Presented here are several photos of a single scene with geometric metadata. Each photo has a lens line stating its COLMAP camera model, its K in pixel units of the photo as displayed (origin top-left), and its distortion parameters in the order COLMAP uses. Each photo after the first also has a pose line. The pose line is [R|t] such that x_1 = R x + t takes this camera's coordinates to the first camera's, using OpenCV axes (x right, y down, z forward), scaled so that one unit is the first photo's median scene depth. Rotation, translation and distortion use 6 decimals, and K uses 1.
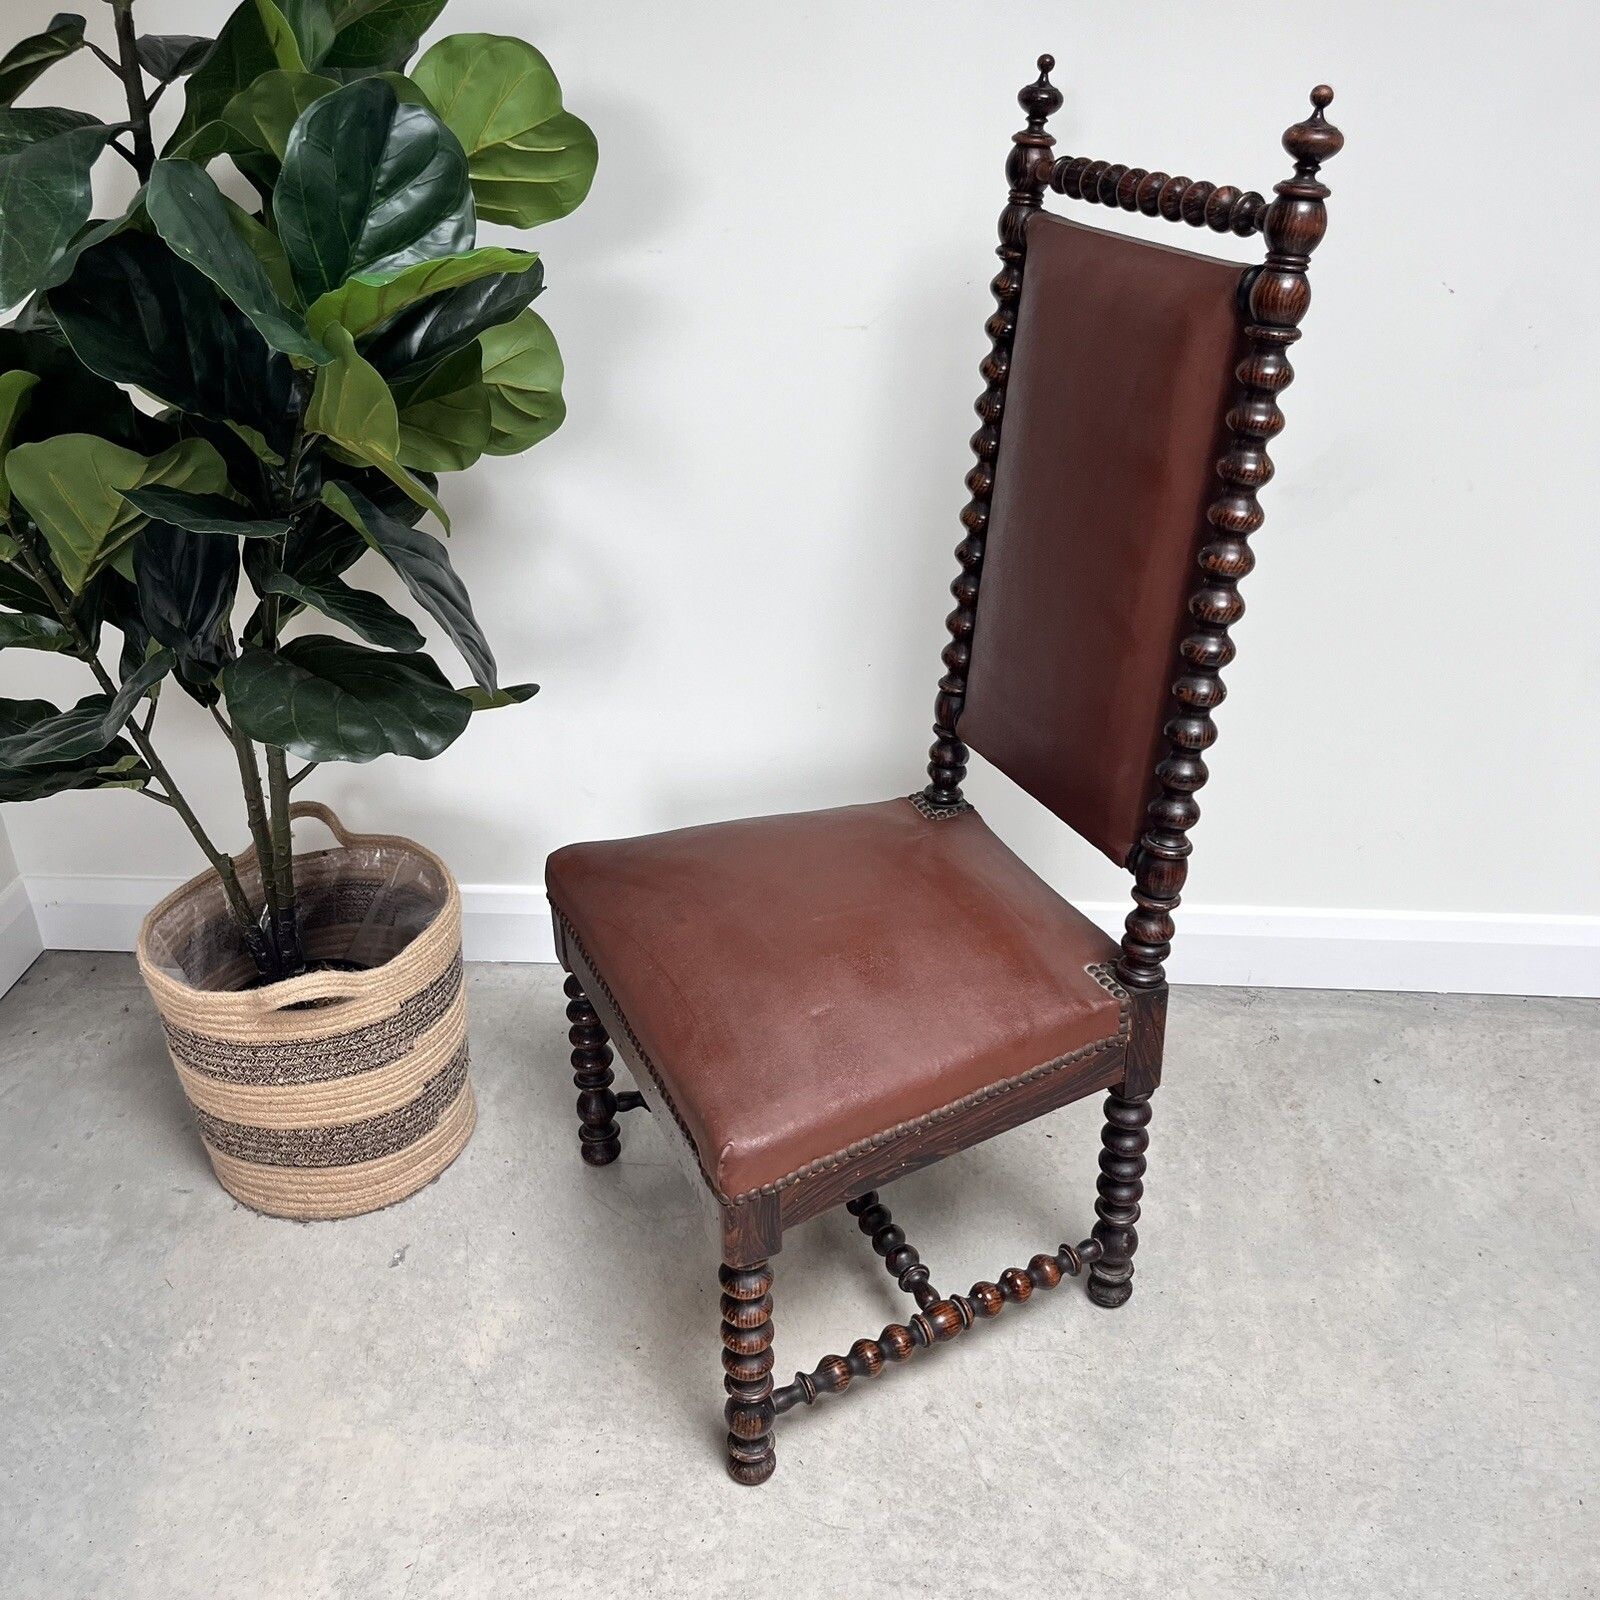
lens RADIAL K [[1636.7, 0, 787.0], [0, 1636.7, 810.5], [0, 0, 1]] dist [0.019271, -0.001330]
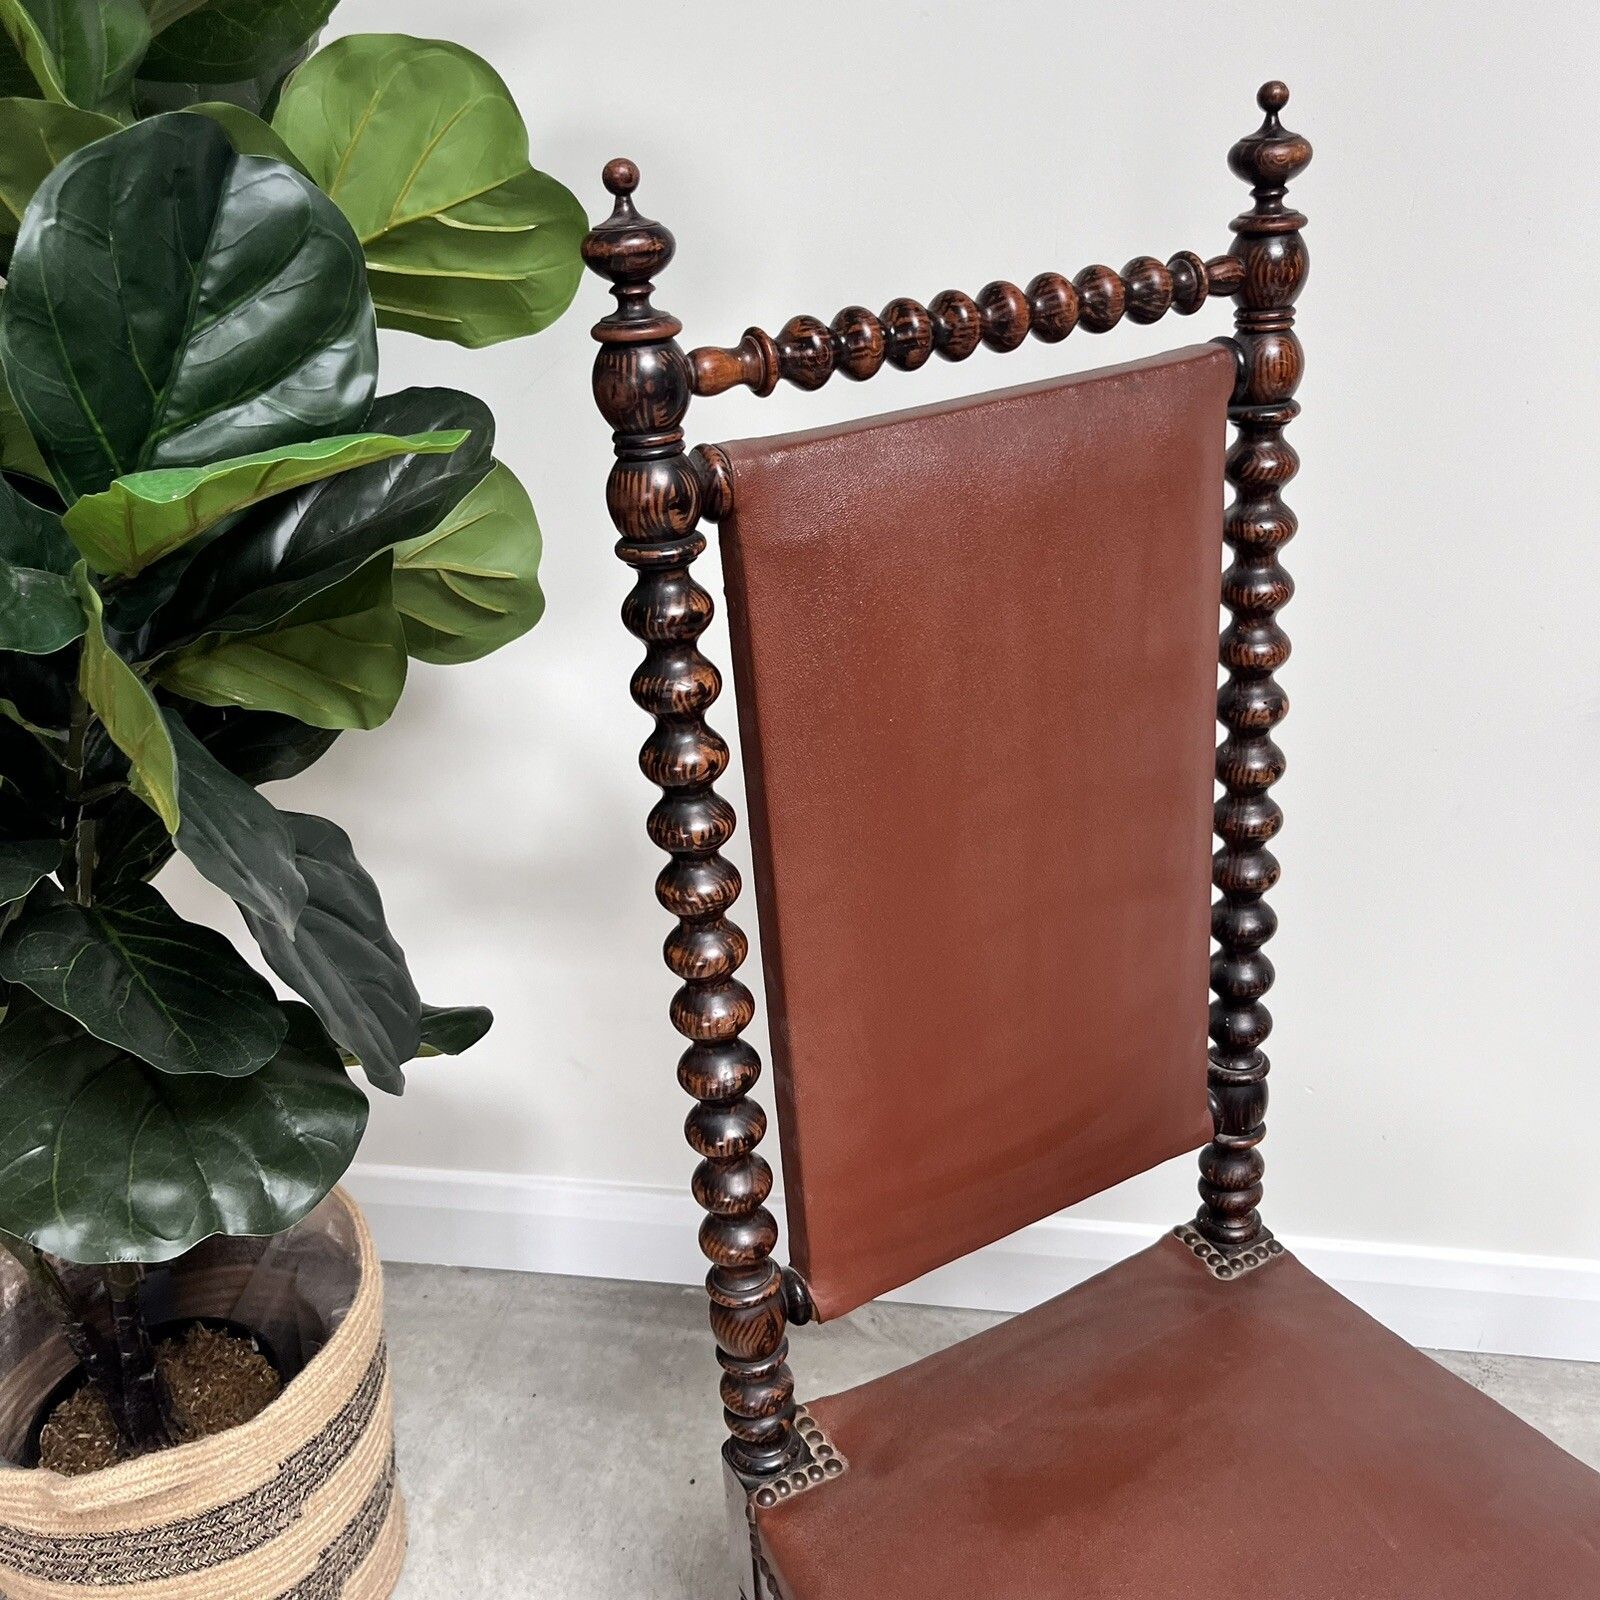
lens RADIAL K [[1636.7, 0, 787.0], [0, 1636.7, 810.5], [0, 0, 1]] dist [0.019271, -0.001330]
pose [[0.999489, 0.026052, -0.018526, -0.023605], [-0.025949, 0.999646, 0.005806, -0.175983], [0.018671, -0.005323, 0.999812, 0.359552]]
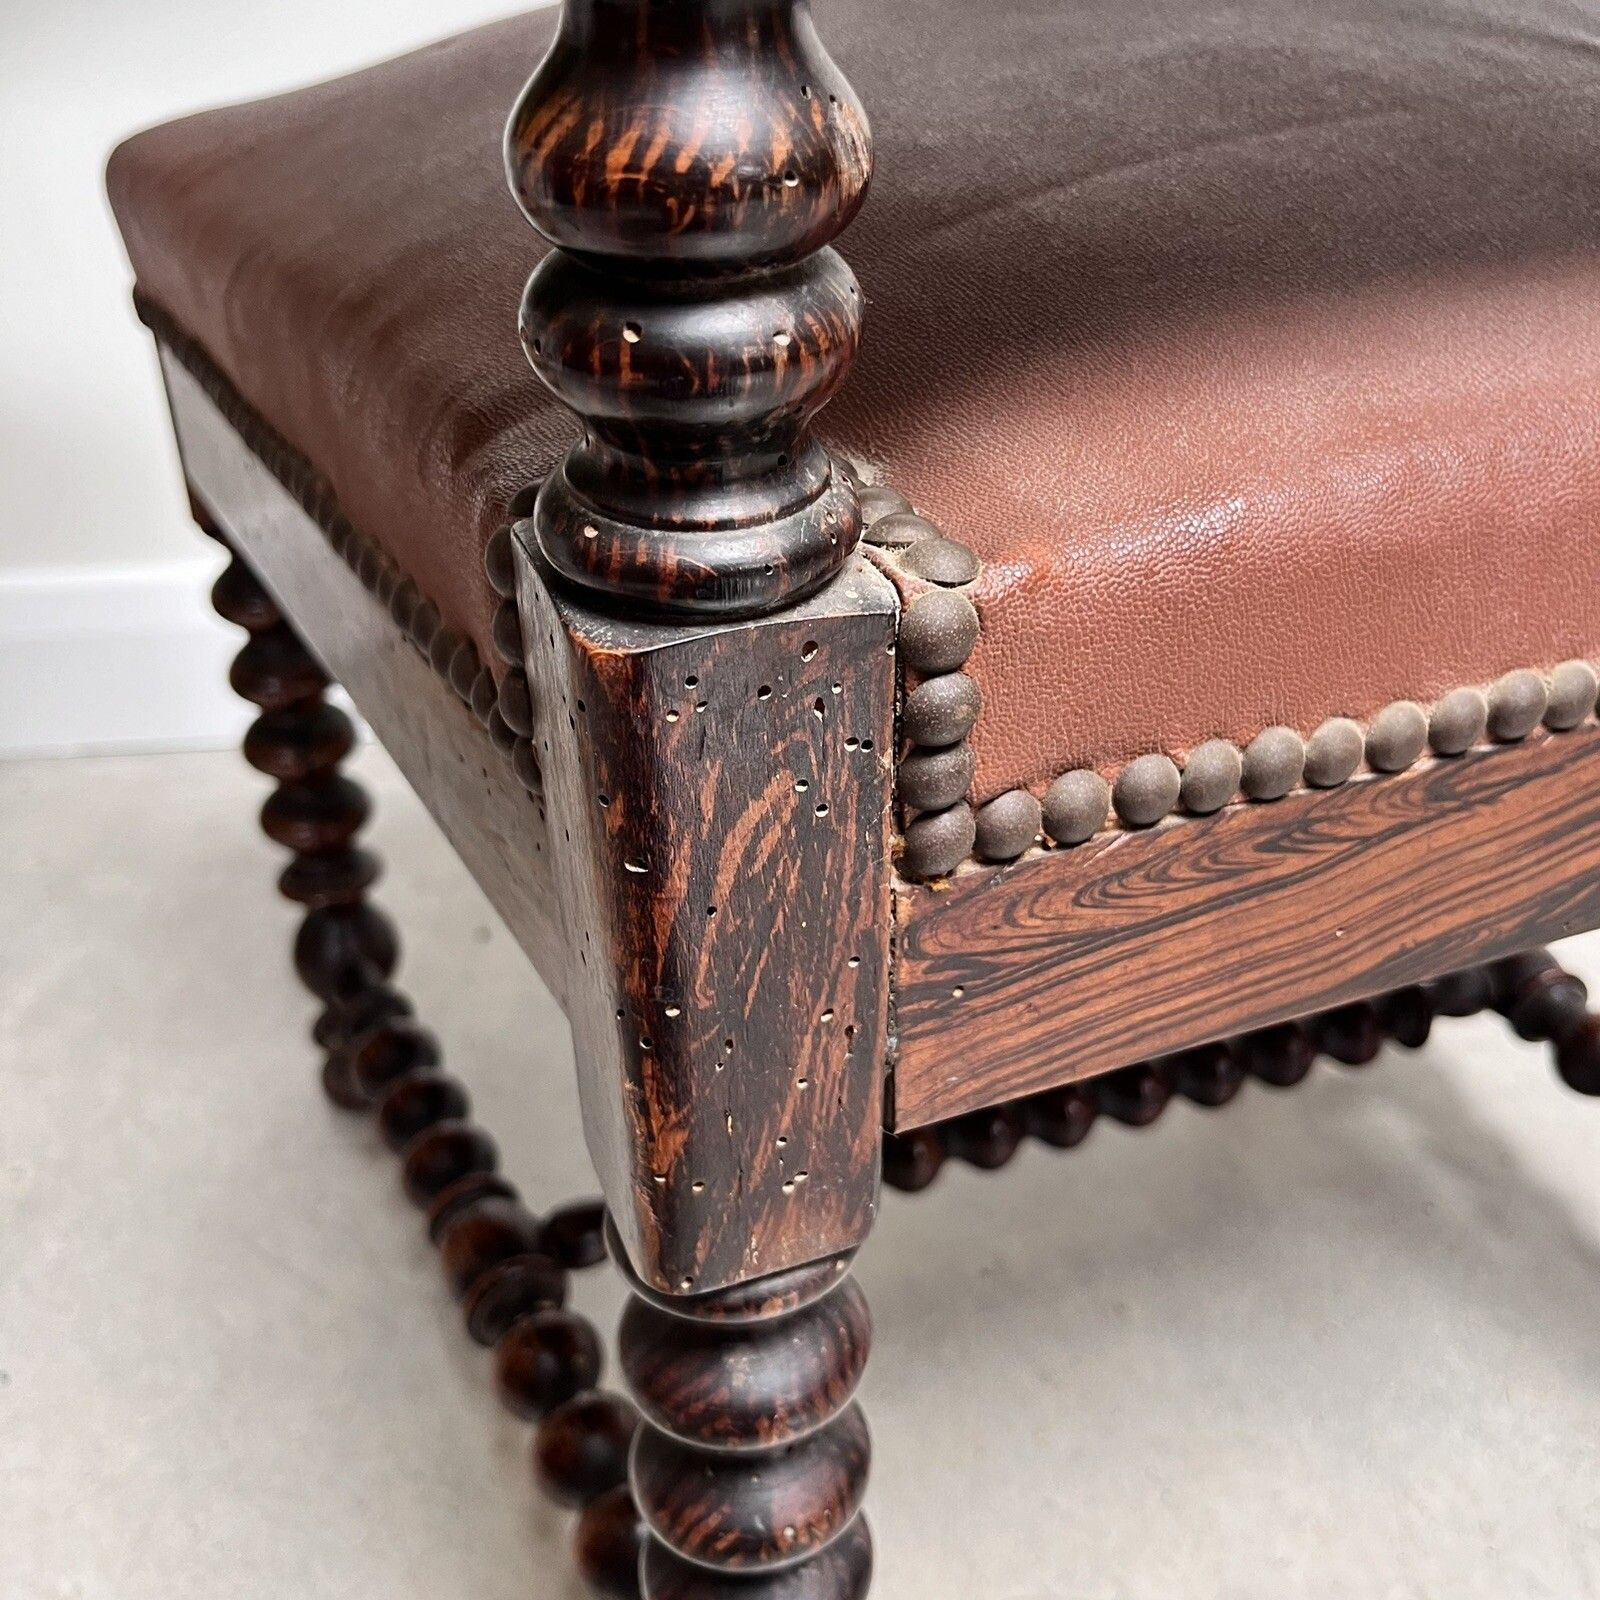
lens RADIAL K [[1636.7, 0, 787.0], [0, 1636.7, 810.5], [0, 0, 1]] dist [0.019271, -0.001330]
pose [[0.992250, -0.073246, 0.100372, -0.034552], [0.072837, 0.997314, 0.007748, 0.169430], [-0.100670, -0.000377, 0.994920, 0.728288]]
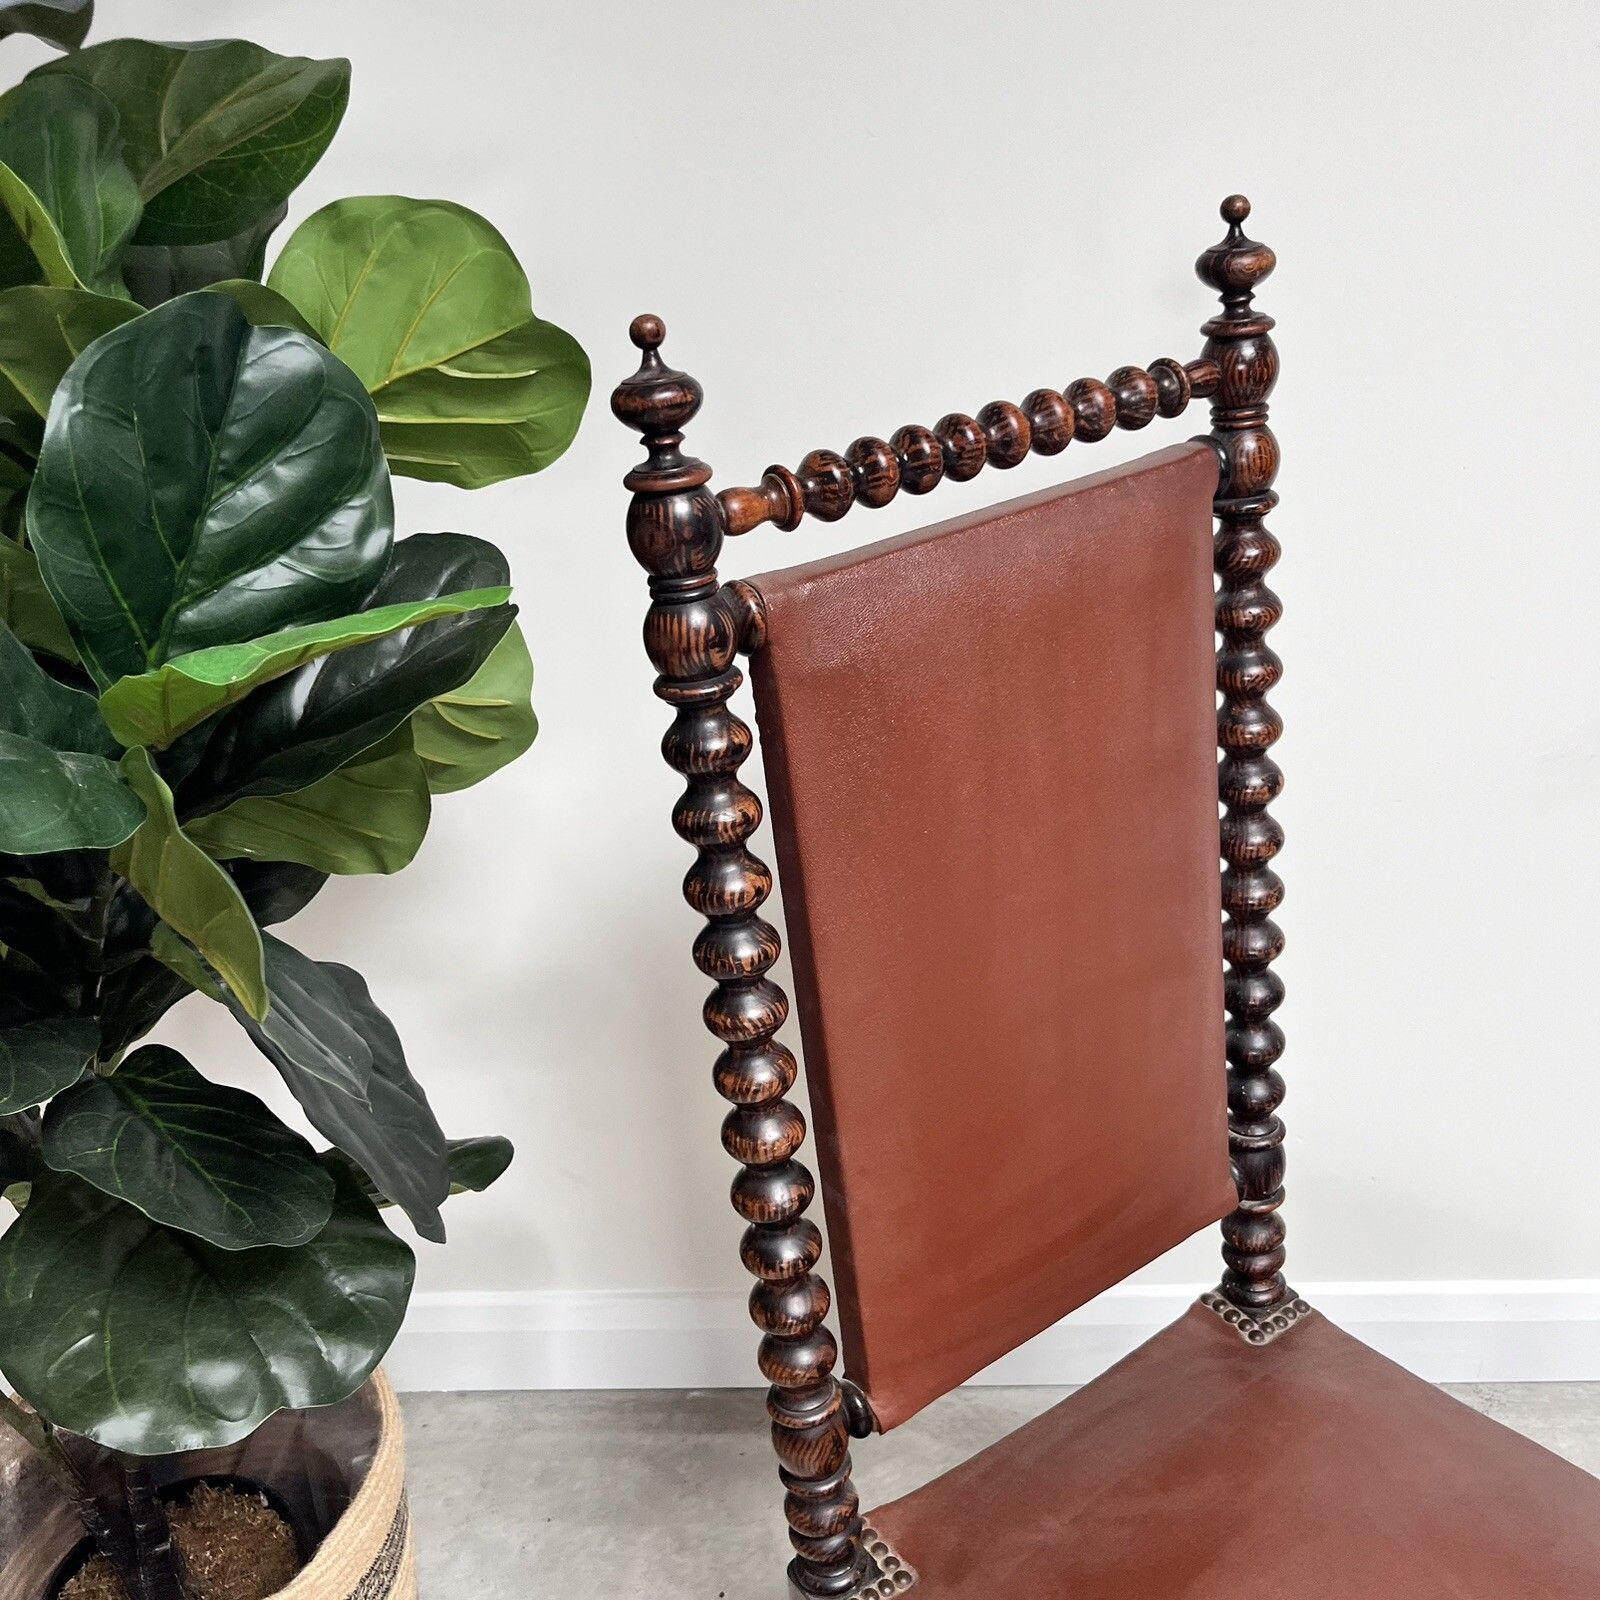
lens RADIAL K [[1635.3, 0, 780.1], [0, 1635.3, 792.3], [0, 0, 1]] dist [0.024432, -0.011184]
pose [[0.997894, -0.047601, 0.044069, -0.070817], [0.049265, 0.998083, -0.037469, -0.198127], [-0.042201, 0.039562, 0.998326, 0.355150]]
